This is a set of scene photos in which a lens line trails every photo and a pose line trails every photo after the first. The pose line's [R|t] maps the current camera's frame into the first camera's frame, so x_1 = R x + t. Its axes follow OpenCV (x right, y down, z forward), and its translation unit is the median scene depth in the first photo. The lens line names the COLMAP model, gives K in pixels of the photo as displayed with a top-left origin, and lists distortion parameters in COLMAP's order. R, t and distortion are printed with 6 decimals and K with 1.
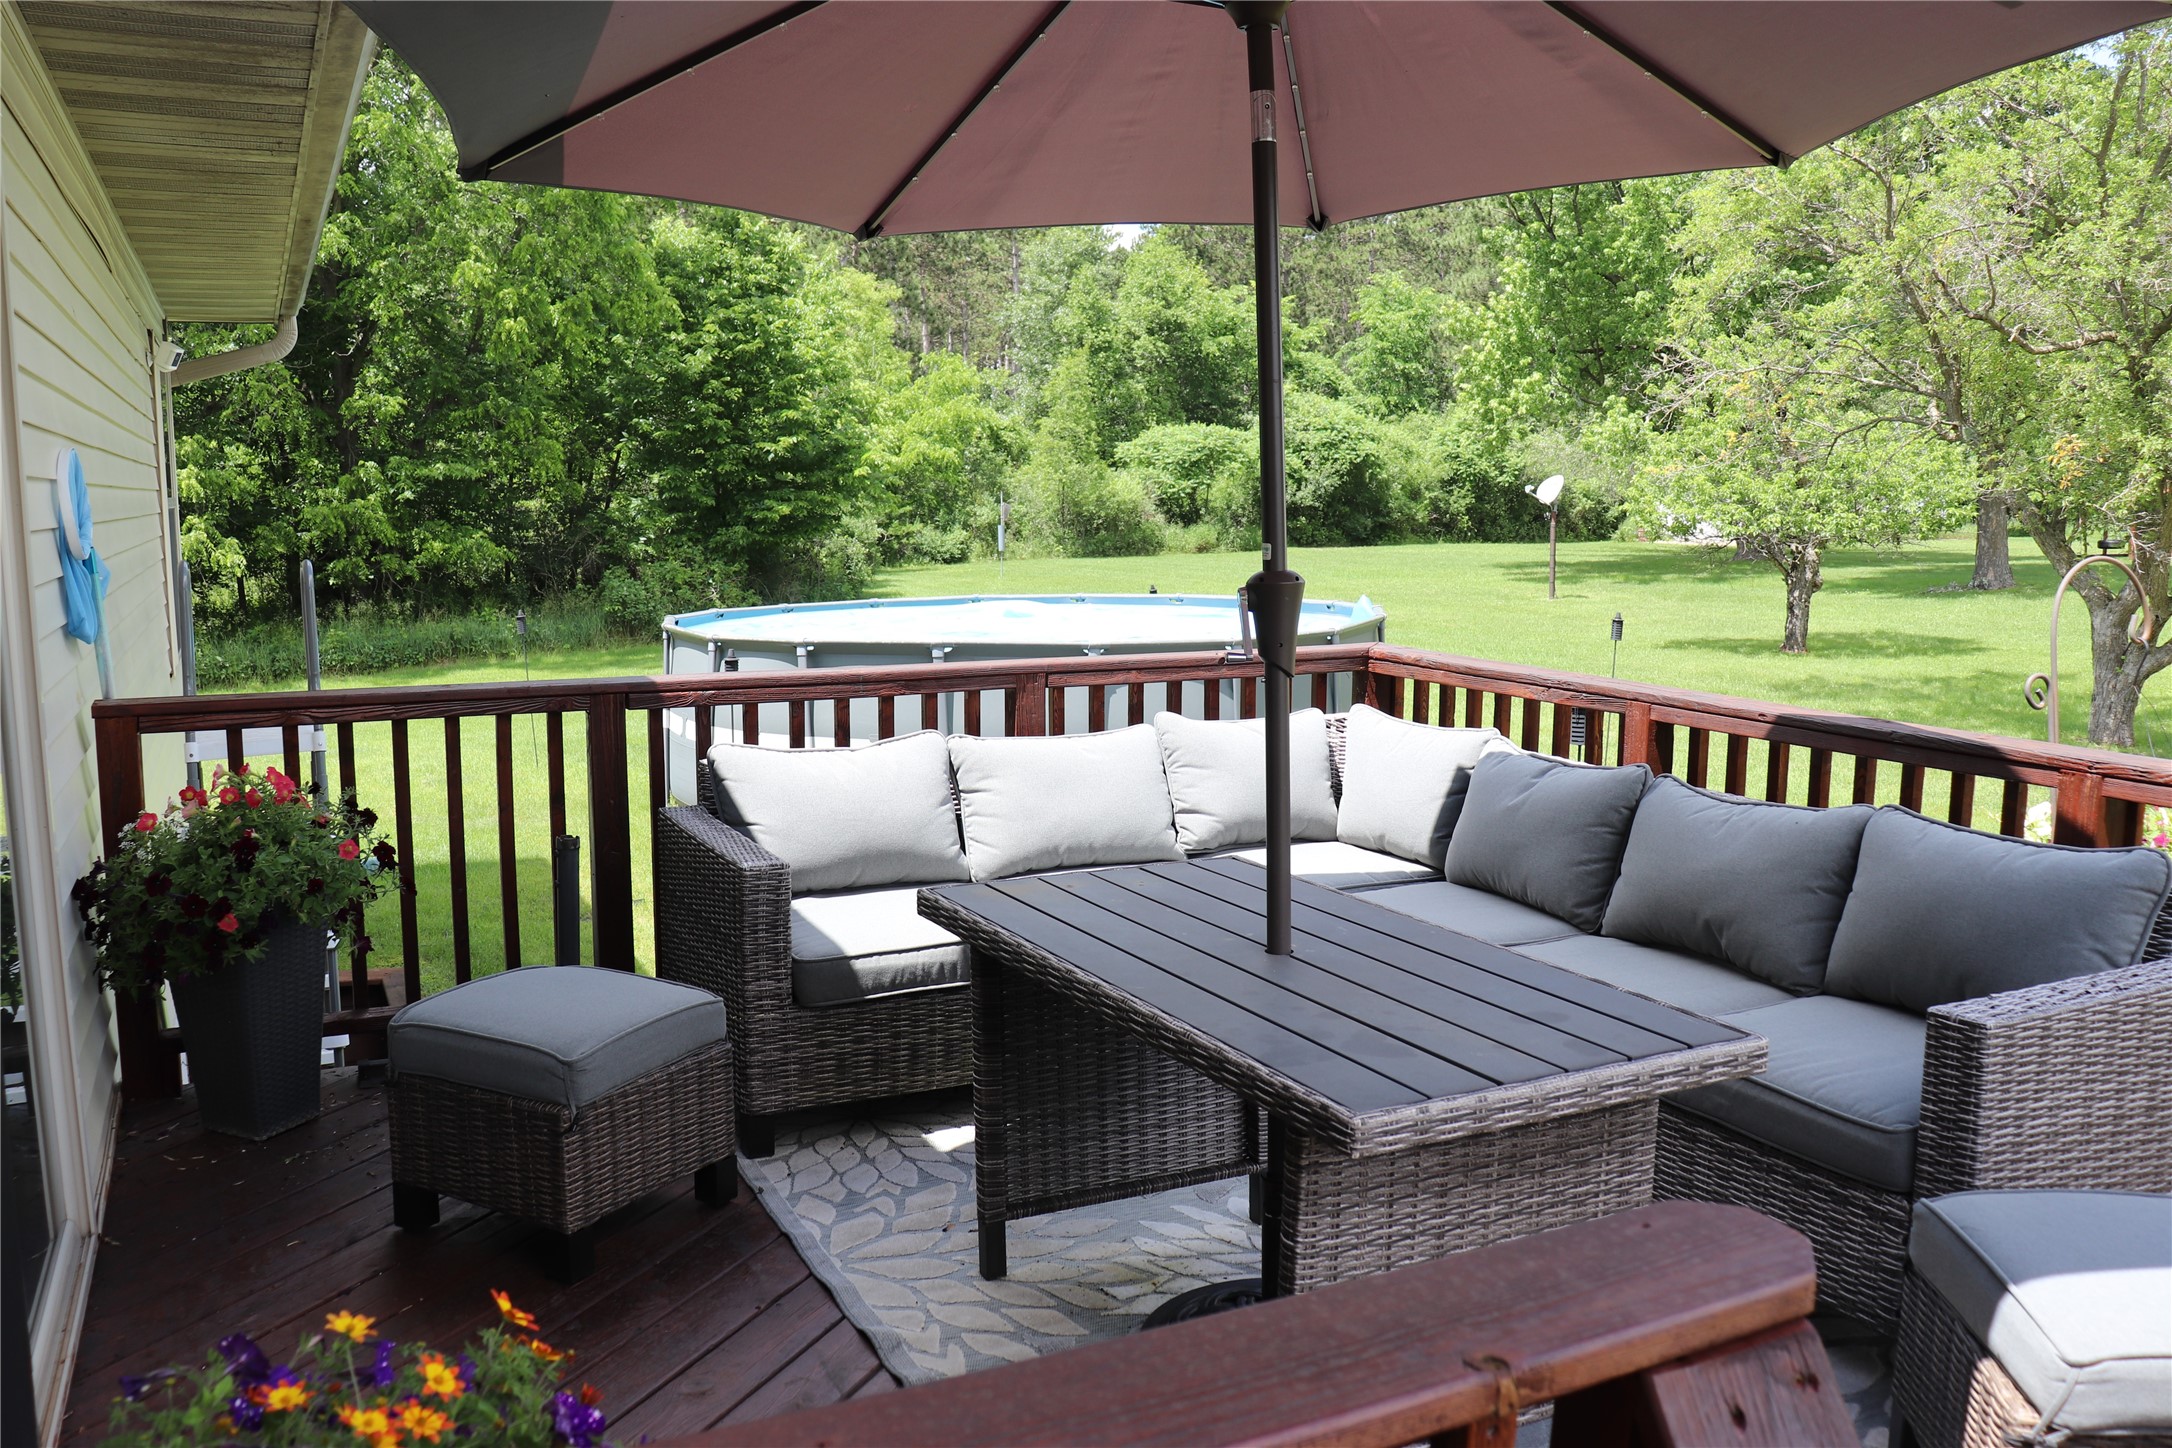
lens RADIAL K [[1783.1, 0, 1094.7], [0, 1783.1, 730.9], [0, 0, 1]] dist [-0.180360, 0.168218]
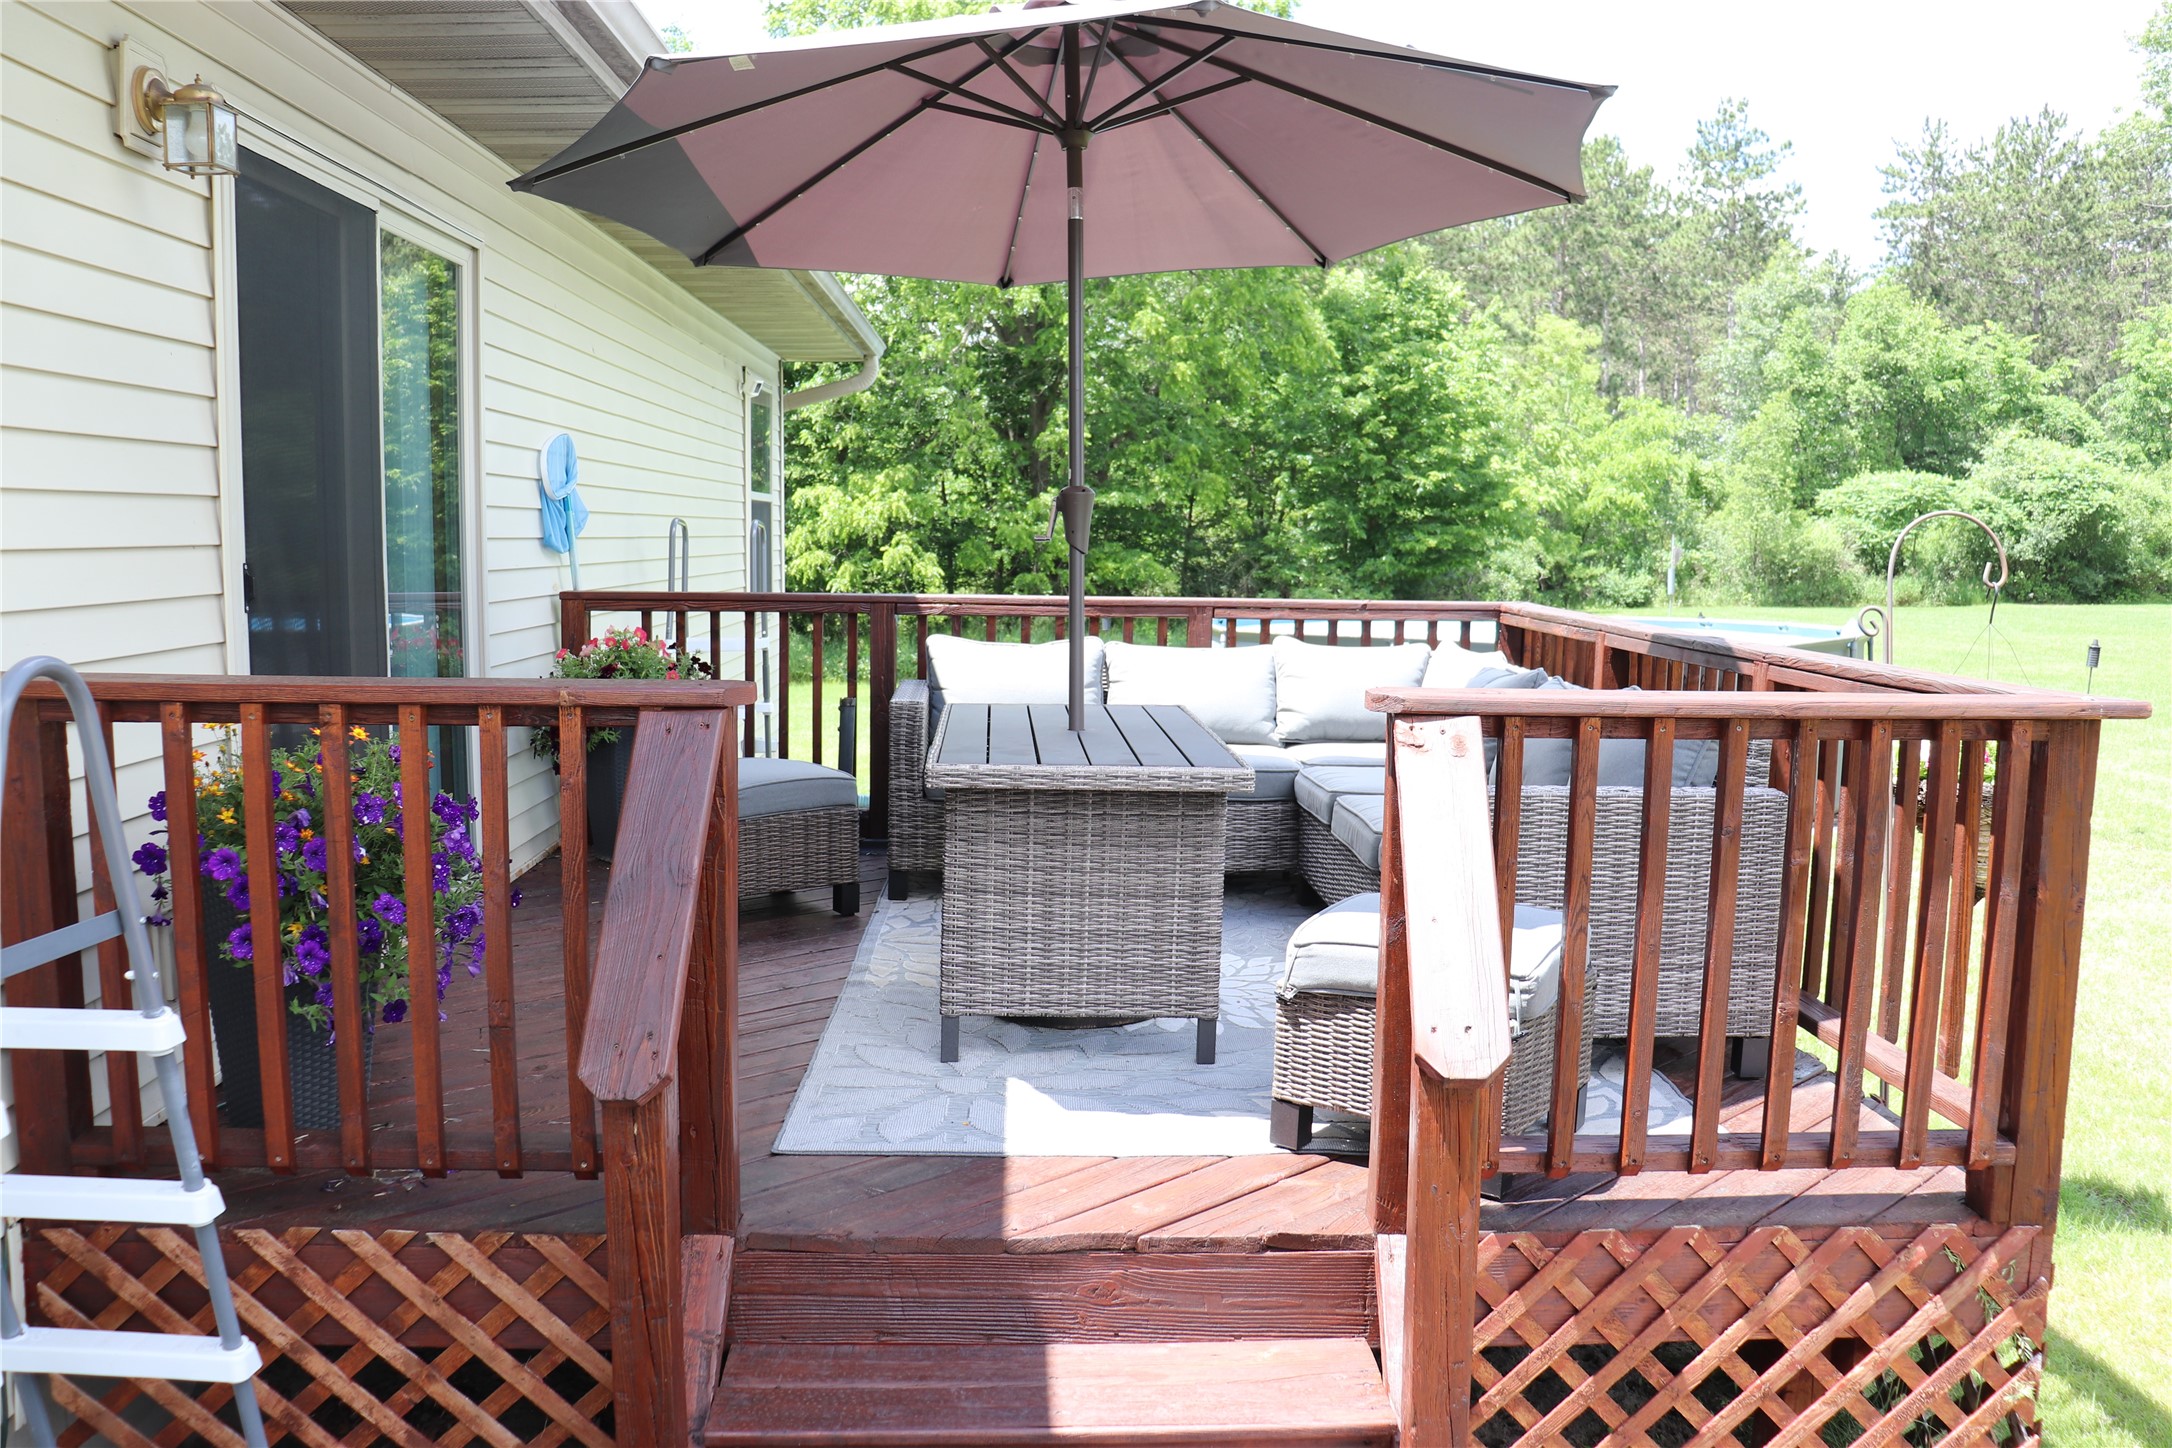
lens RADIAL K [[1783.1, 0, 1094.7], [0, 1783.1, 730.9], [0, 0, 1]] dist [-0.180360, 0.168218]
pose [[0.915529, 0.053835, -0.398633, 0.035805], [-0.064413, 0.997836, -0.013181, 0.006978], [0.397061, 0.037745, 0.917016, -0.020730]]
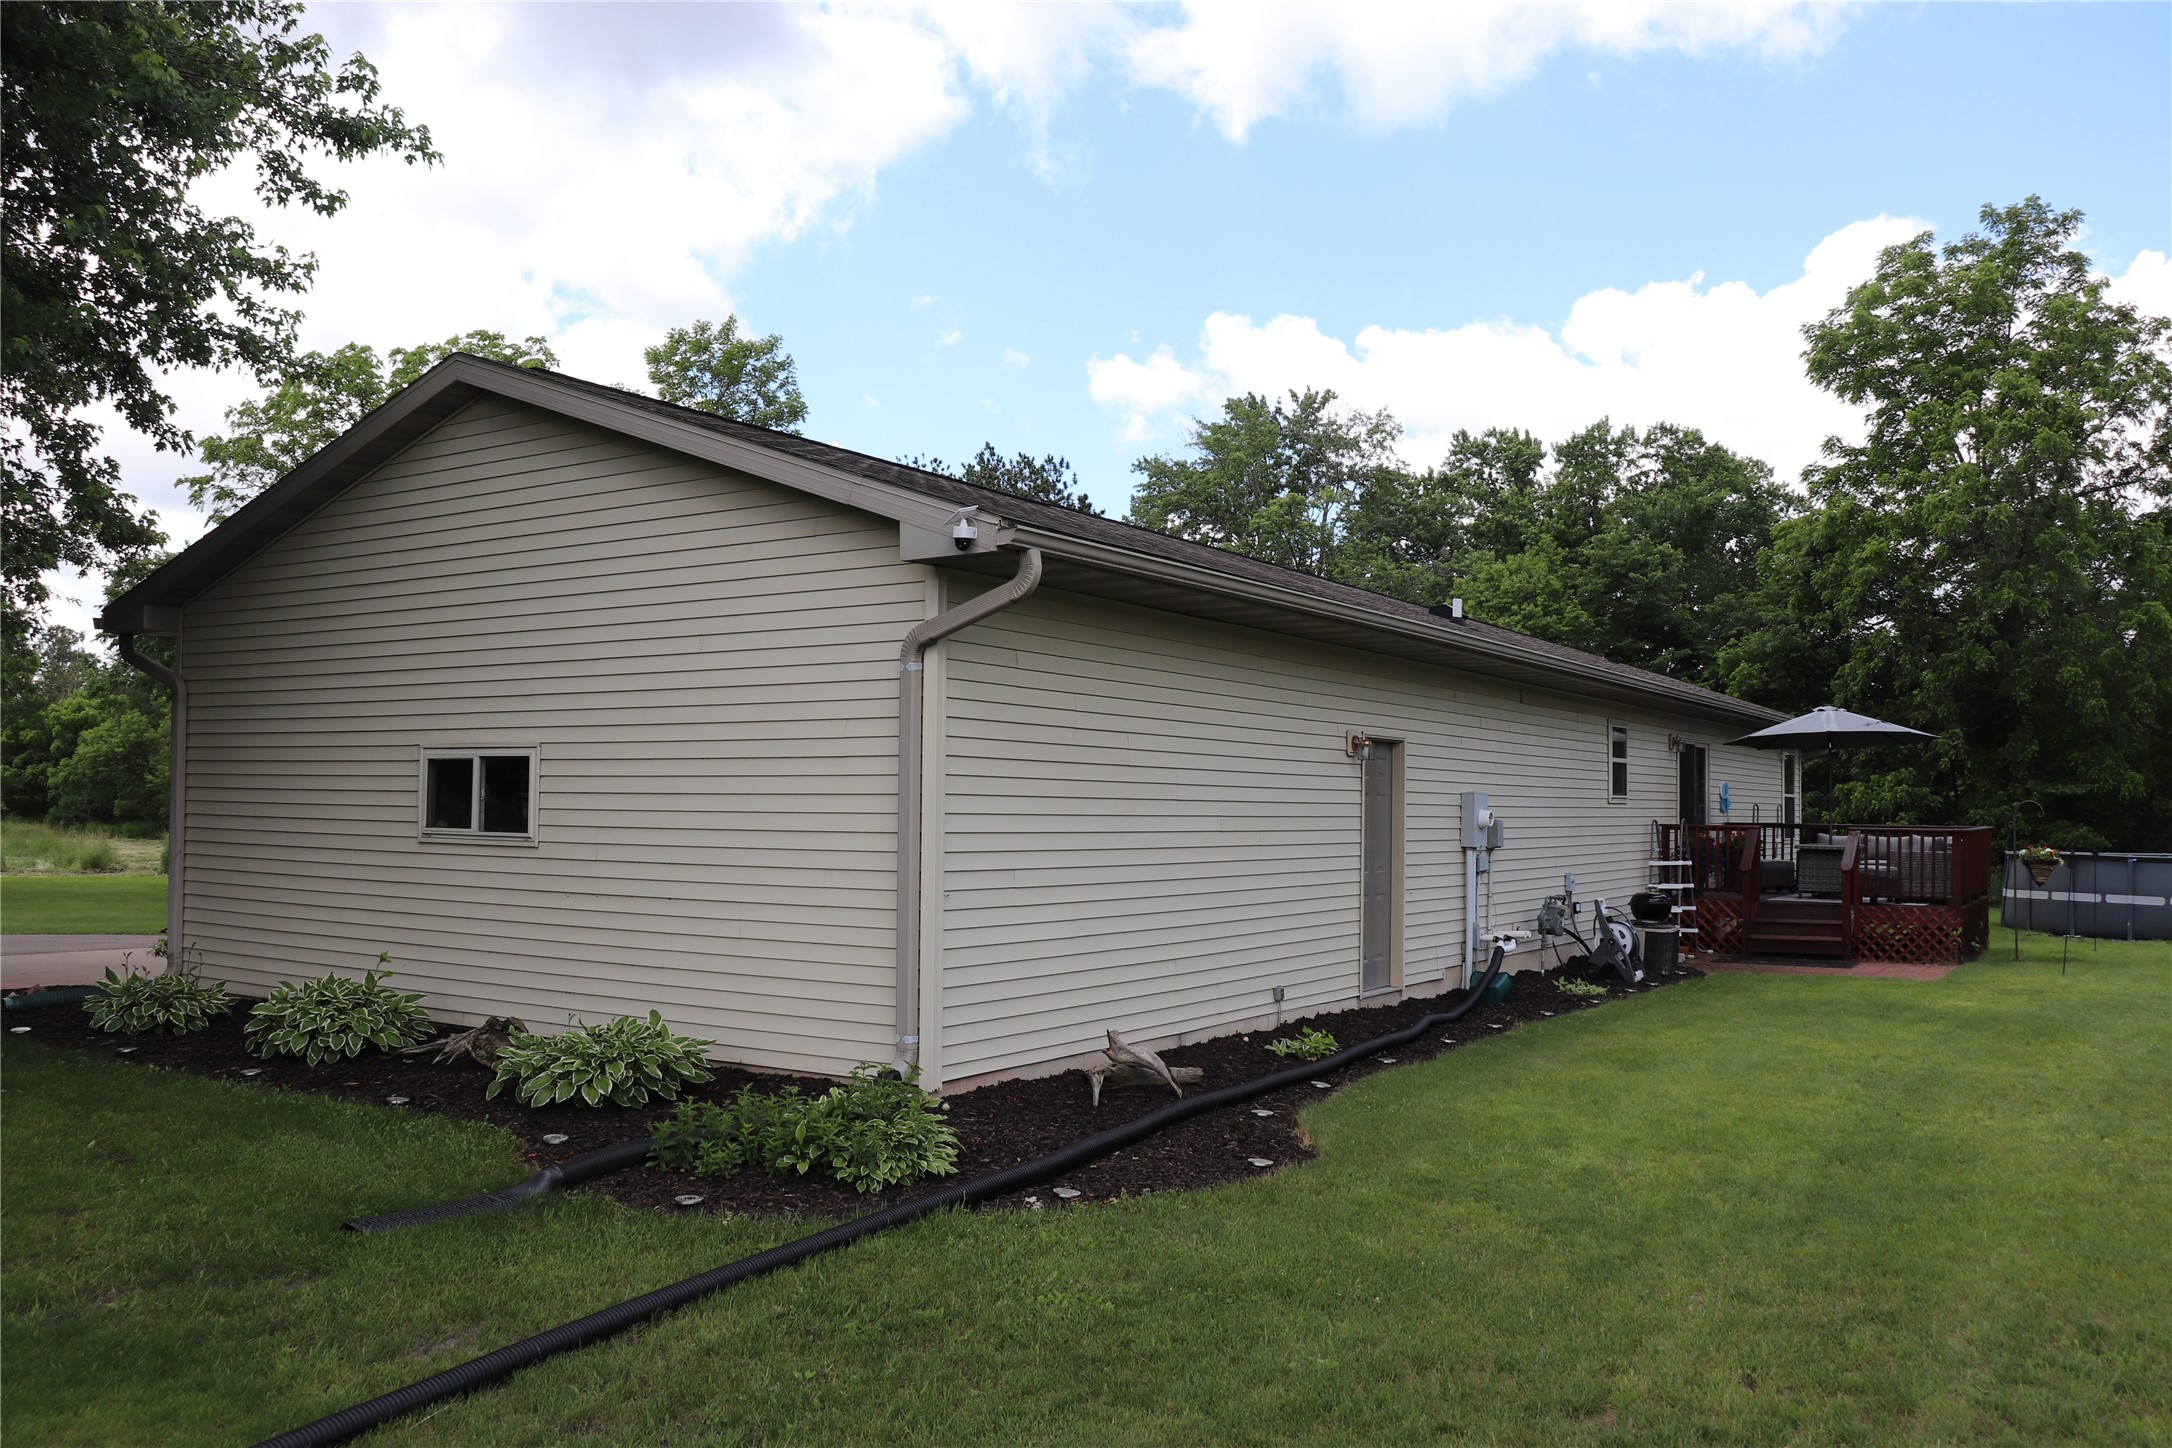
lens RADIAL K [[1783.1, 0, 1094.7], [0, 1783.1, 730.9], [0, 0, 1]] dist [-0.180360, 0.168218]
pose [[0.524829, -0.034755, -0.850498, 0.262961], [-0.121549, 0.985867, -0.115292, 0.048275], [0.842485, 0.163886, 0.513187, -0.310560]]
